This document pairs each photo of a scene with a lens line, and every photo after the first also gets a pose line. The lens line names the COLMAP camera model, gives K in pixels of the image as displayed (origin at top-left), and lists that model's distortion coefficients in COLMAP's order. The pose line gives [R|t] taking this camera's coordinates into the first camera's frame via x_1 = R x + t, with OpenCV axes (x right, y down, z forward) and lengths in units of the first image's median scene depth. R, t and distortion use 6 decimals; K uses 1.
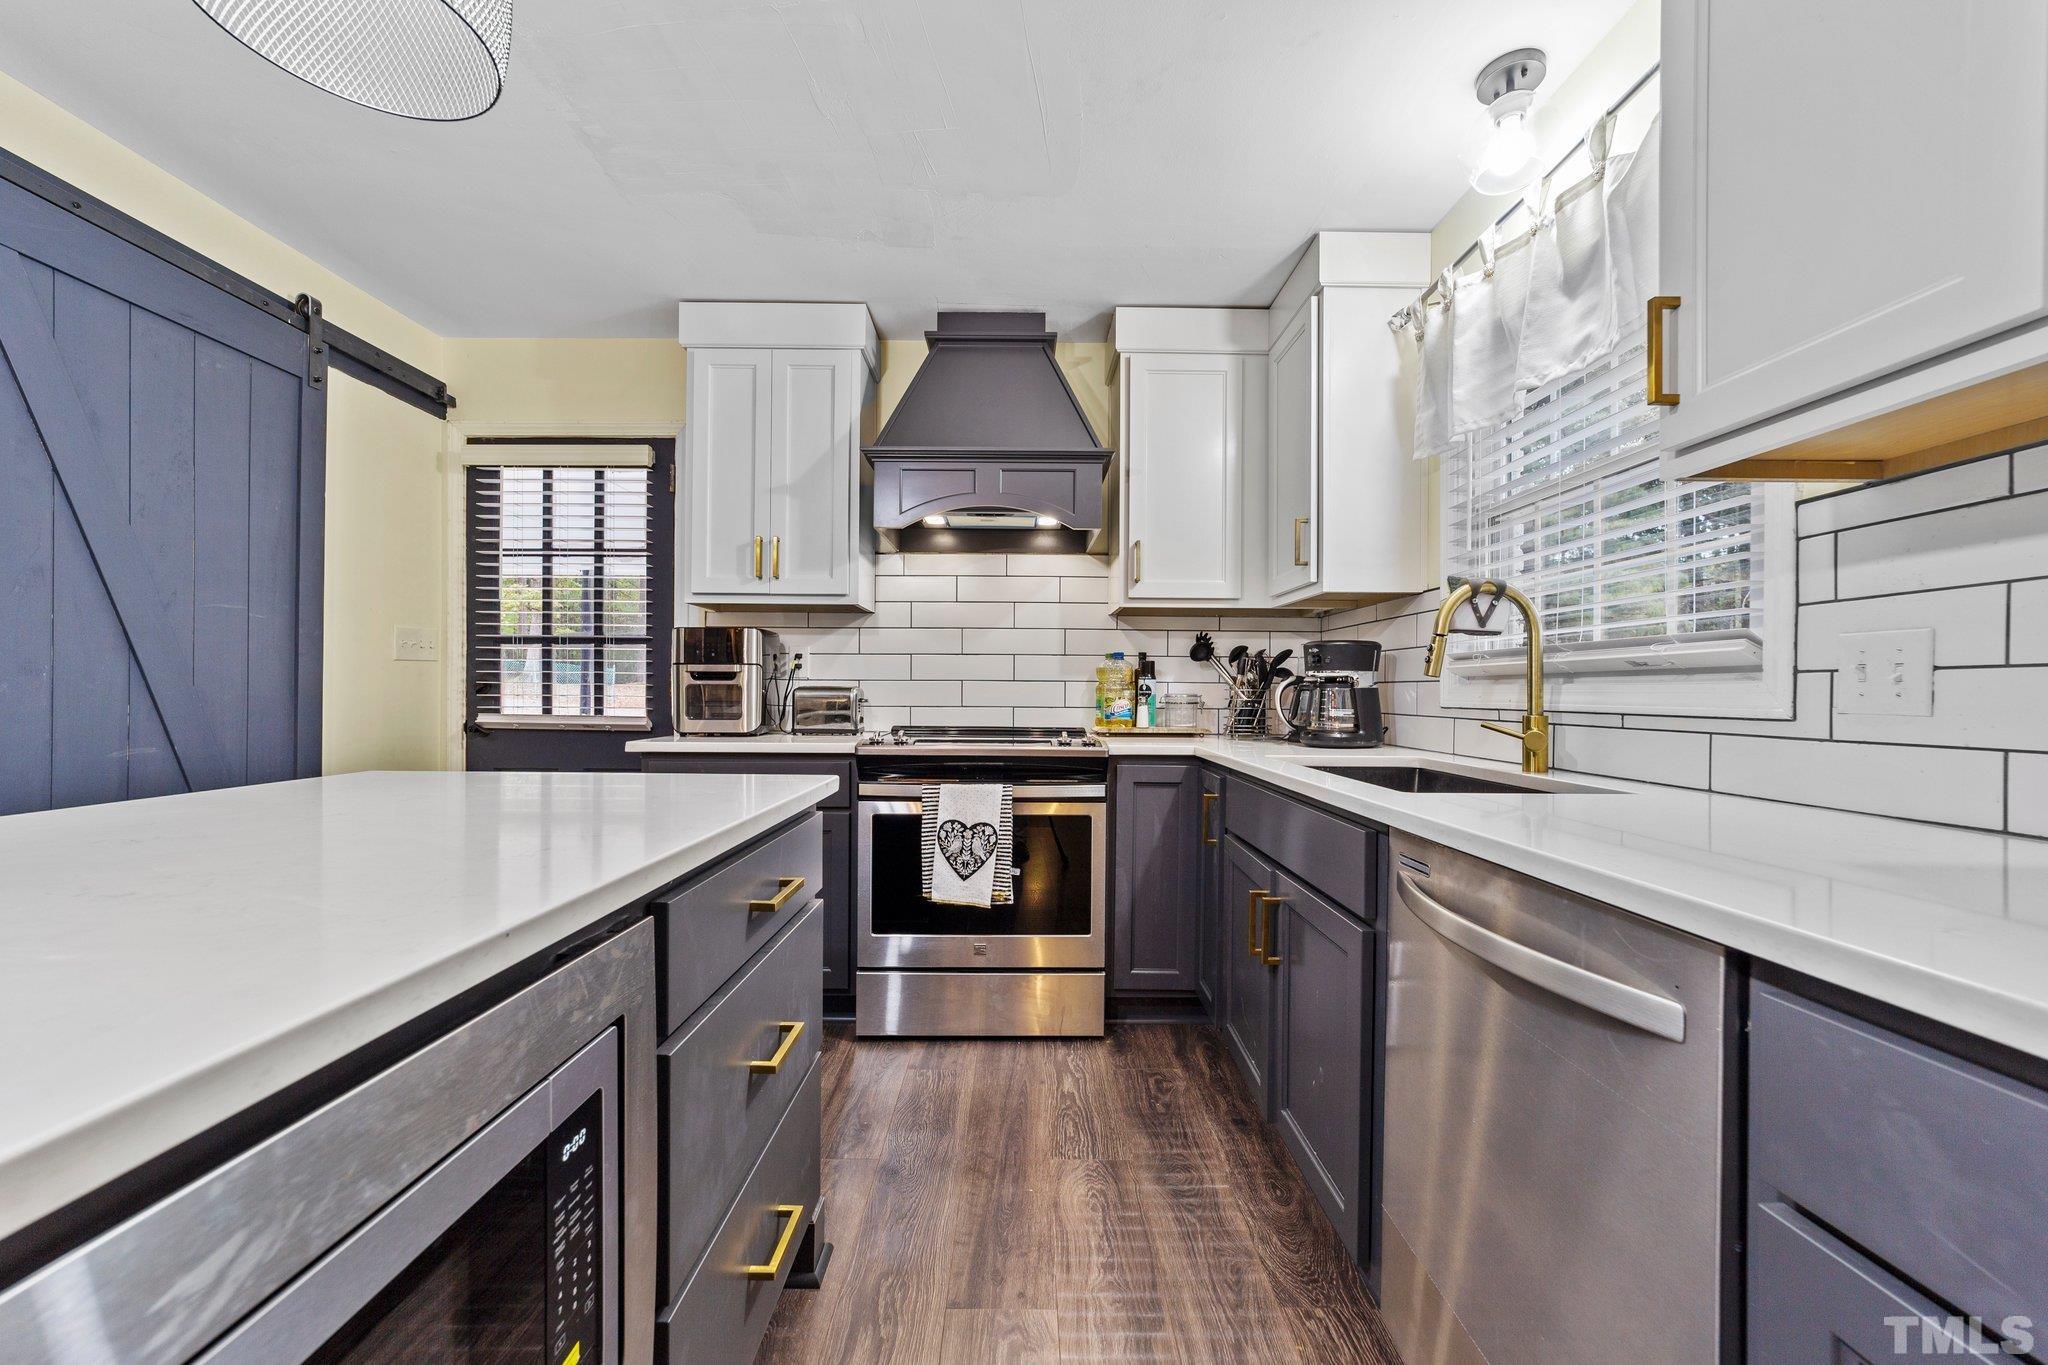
lens RADIAL K [[794.3, 0, 1029.2], [0, 794.3, 683.6], [0, 0, 1]] dist [-0.016207, 0.005656]
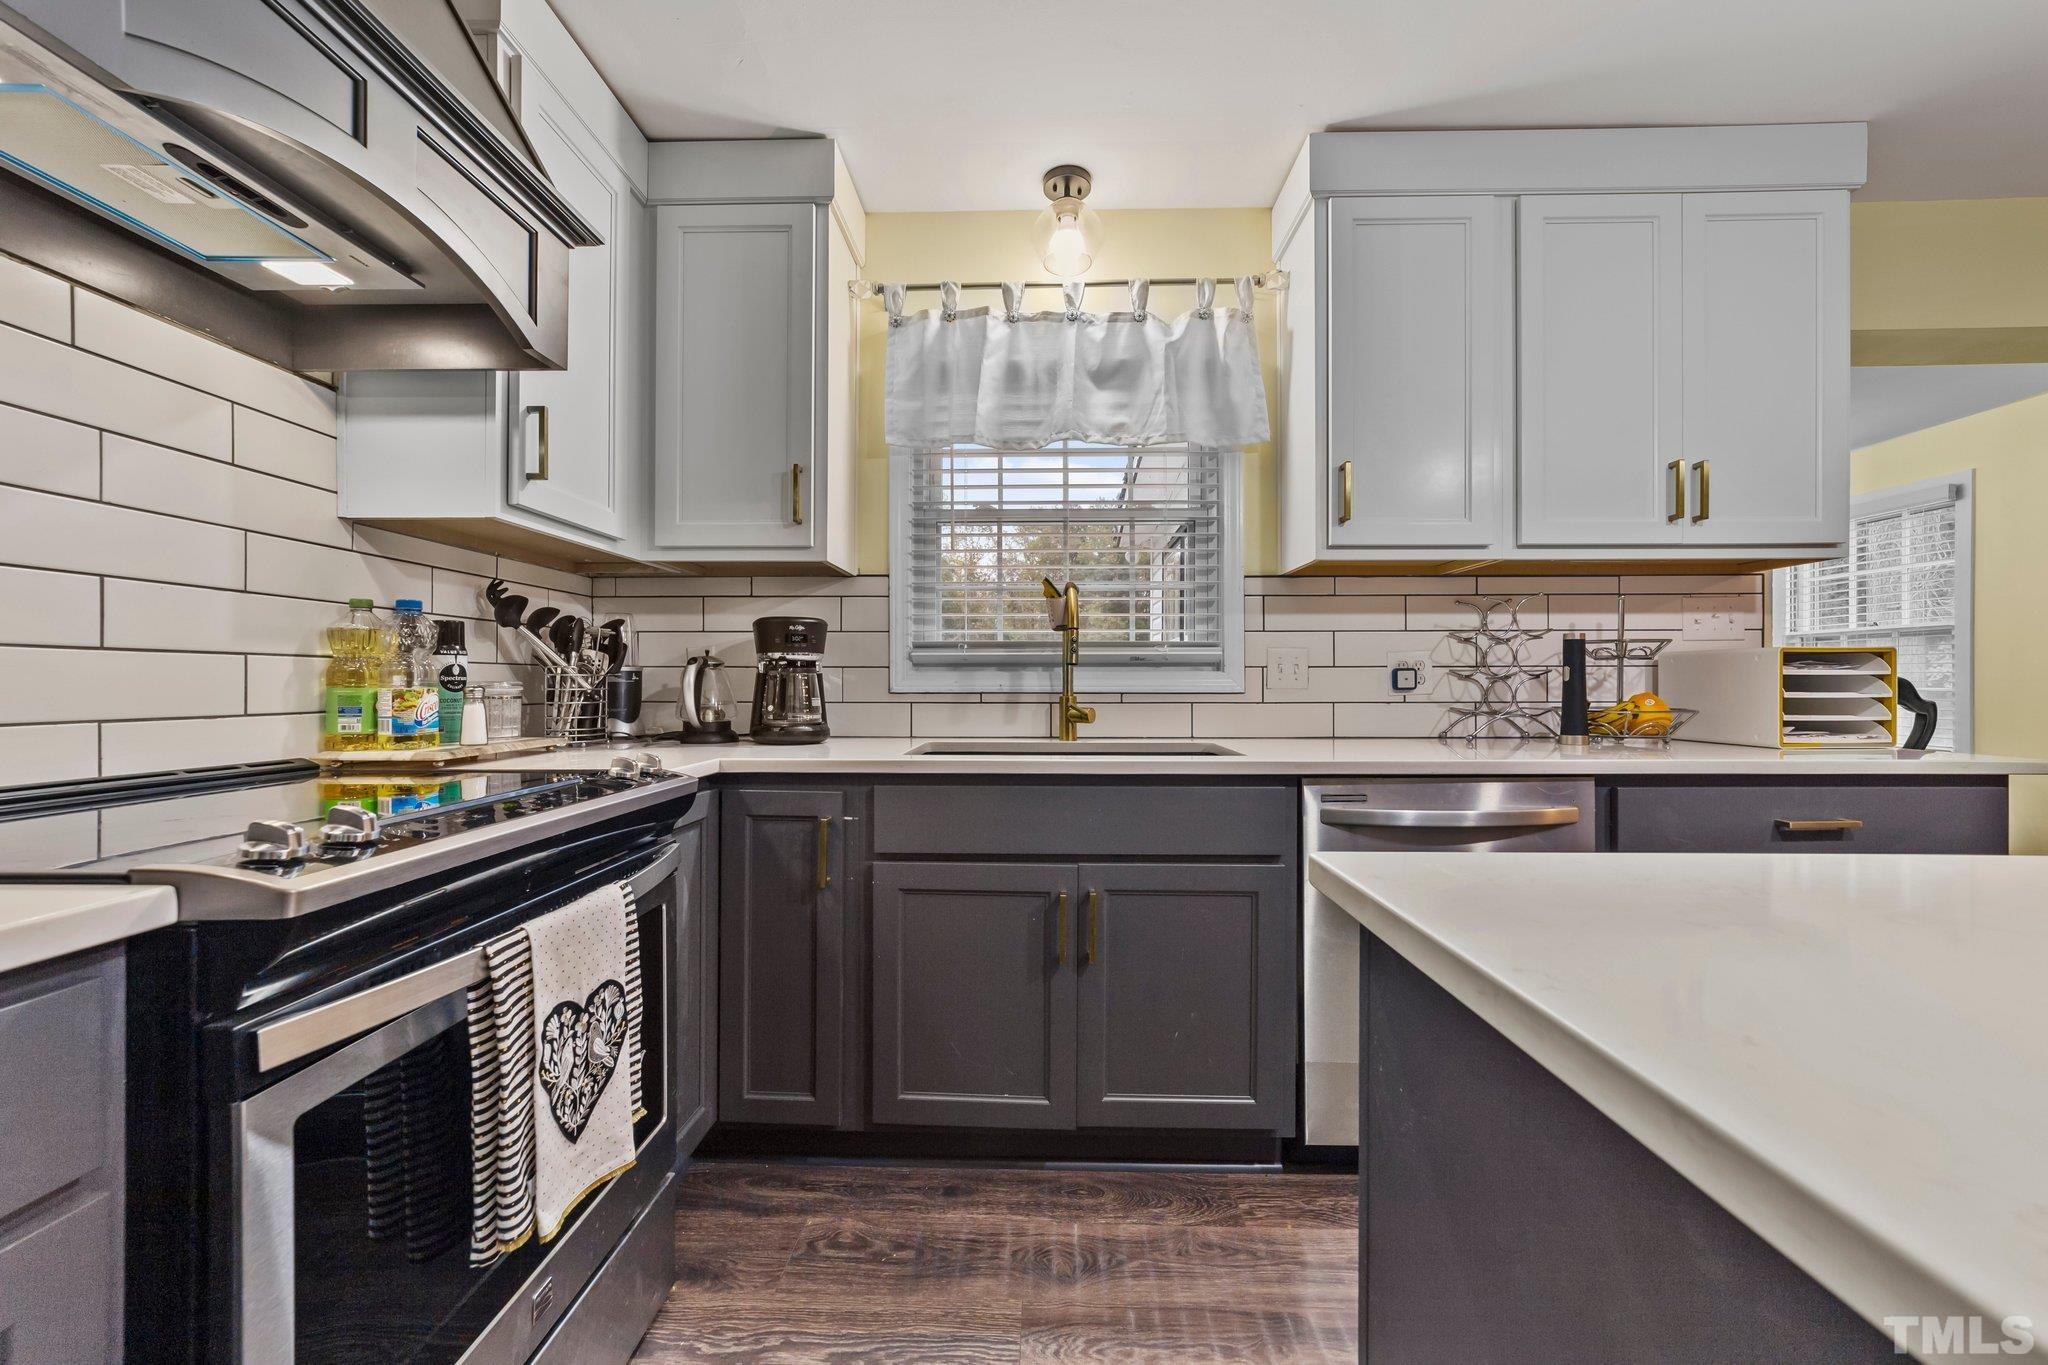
lens RADIAL K [[794.3, 0, 1022.6], [0, 794.3, 682.2], [0, 0, 1]] dist [-0.016207, 0.005656]
pose [[0.035943, -0.005537, 0.999338, -0.403969], [-0.008467, 0.999947, 0.005845, 0.006615], [-0.999318, -0.008672, 0.035895, 0.642152]]
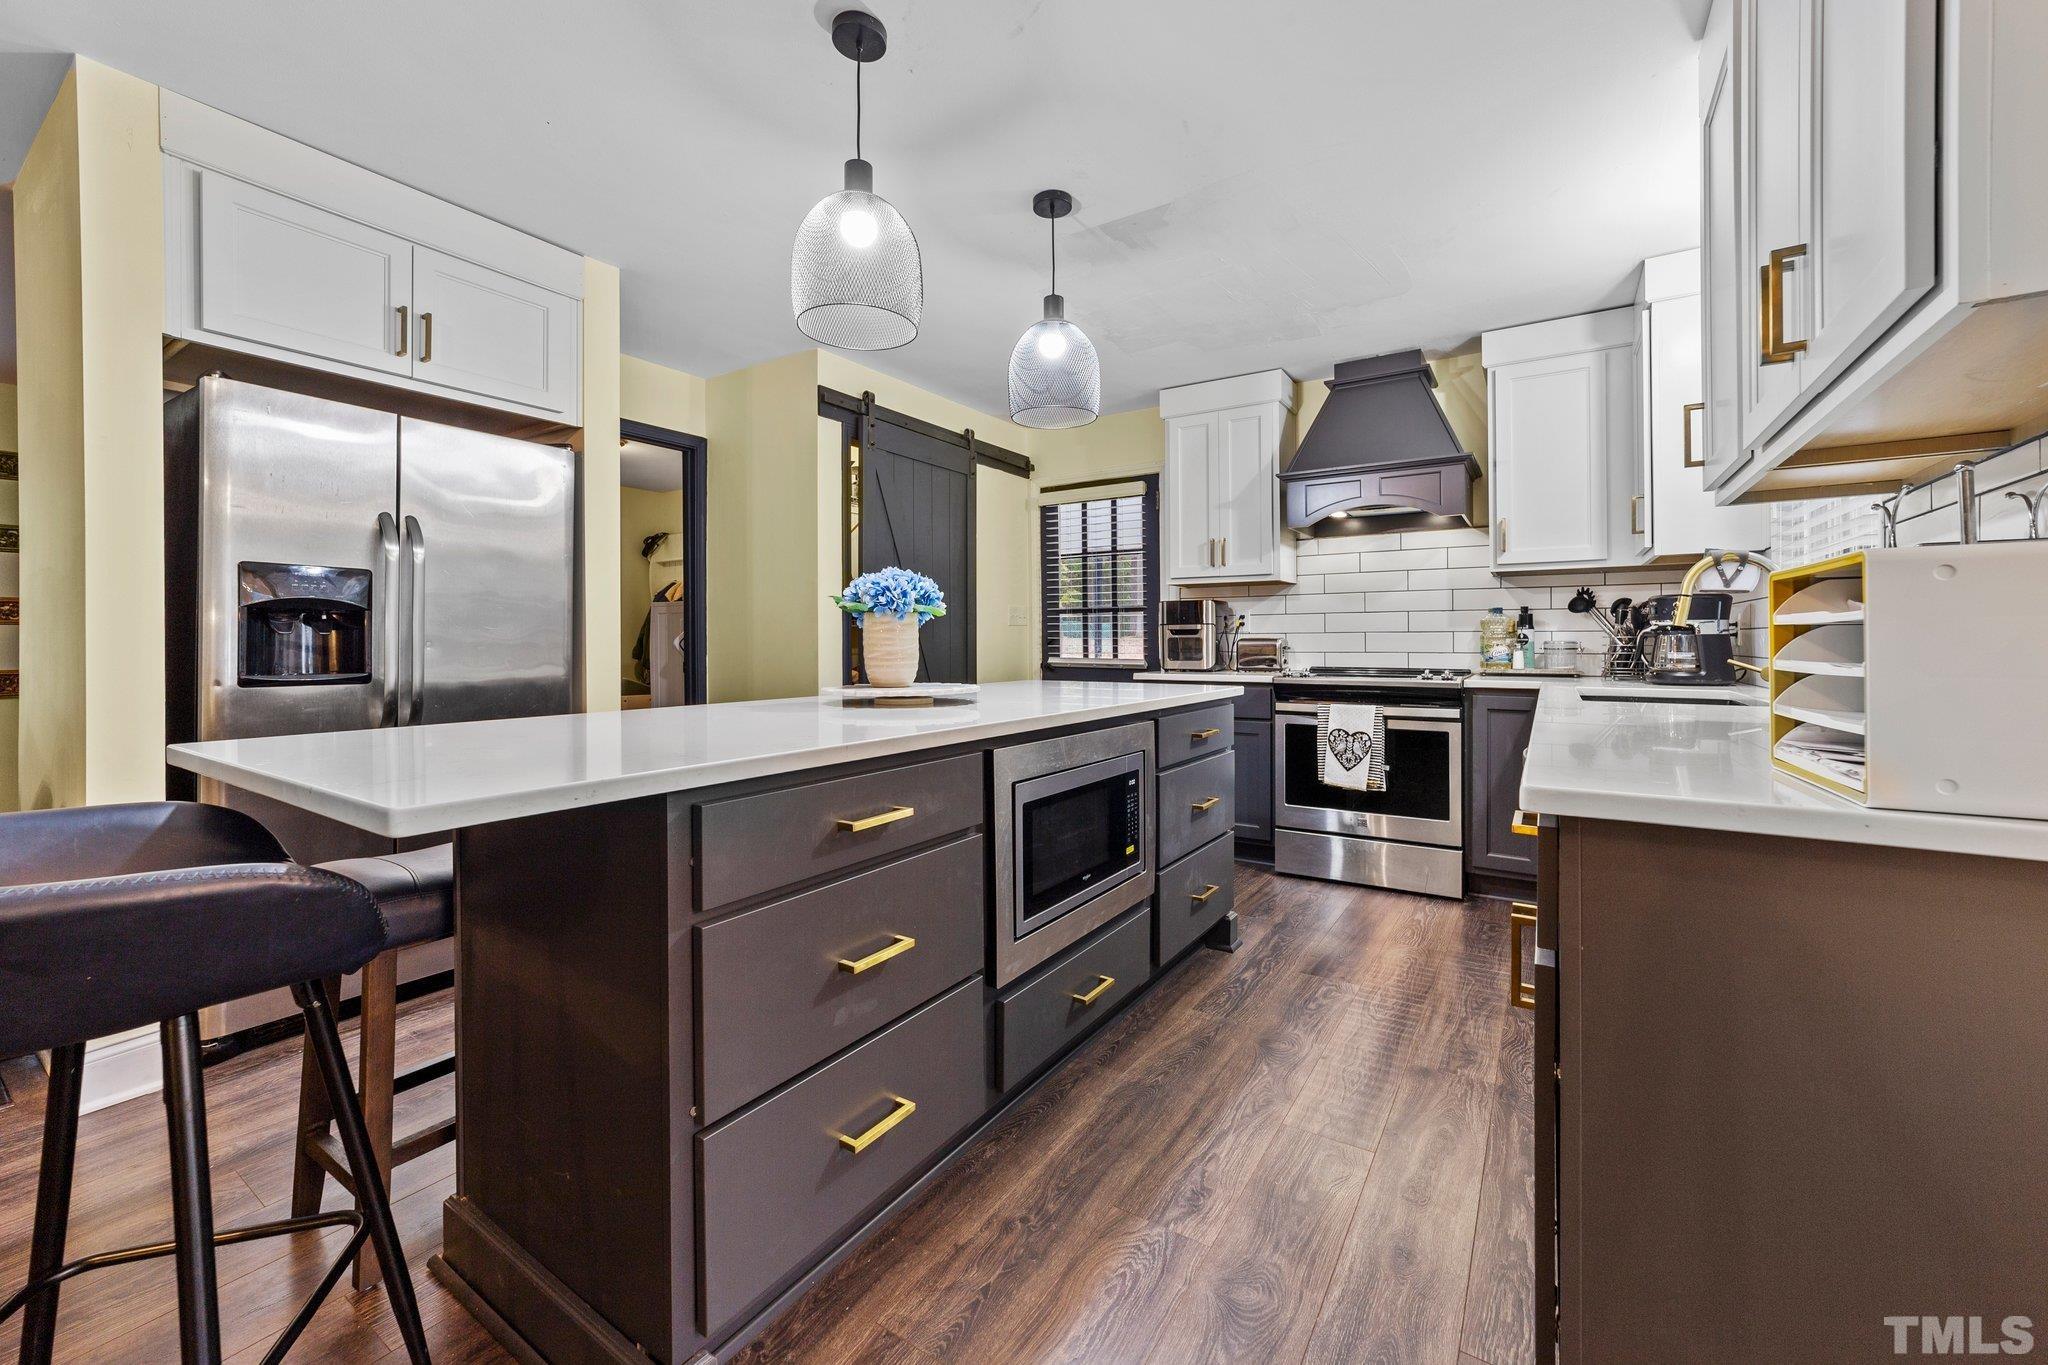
lens RADIAL K [[794.3, 0, 1020.4], [0, 794.3, 643.9], [0, 0, 1]] dist [-0.016207, 0.005656]
pose [[0.825982, -0.008193, -0.563637, 0.206219], [0.014394, 0.999875, 0.006559, -0.002081], [0.563513, -0.013531, 0.825996, -0.451183]]
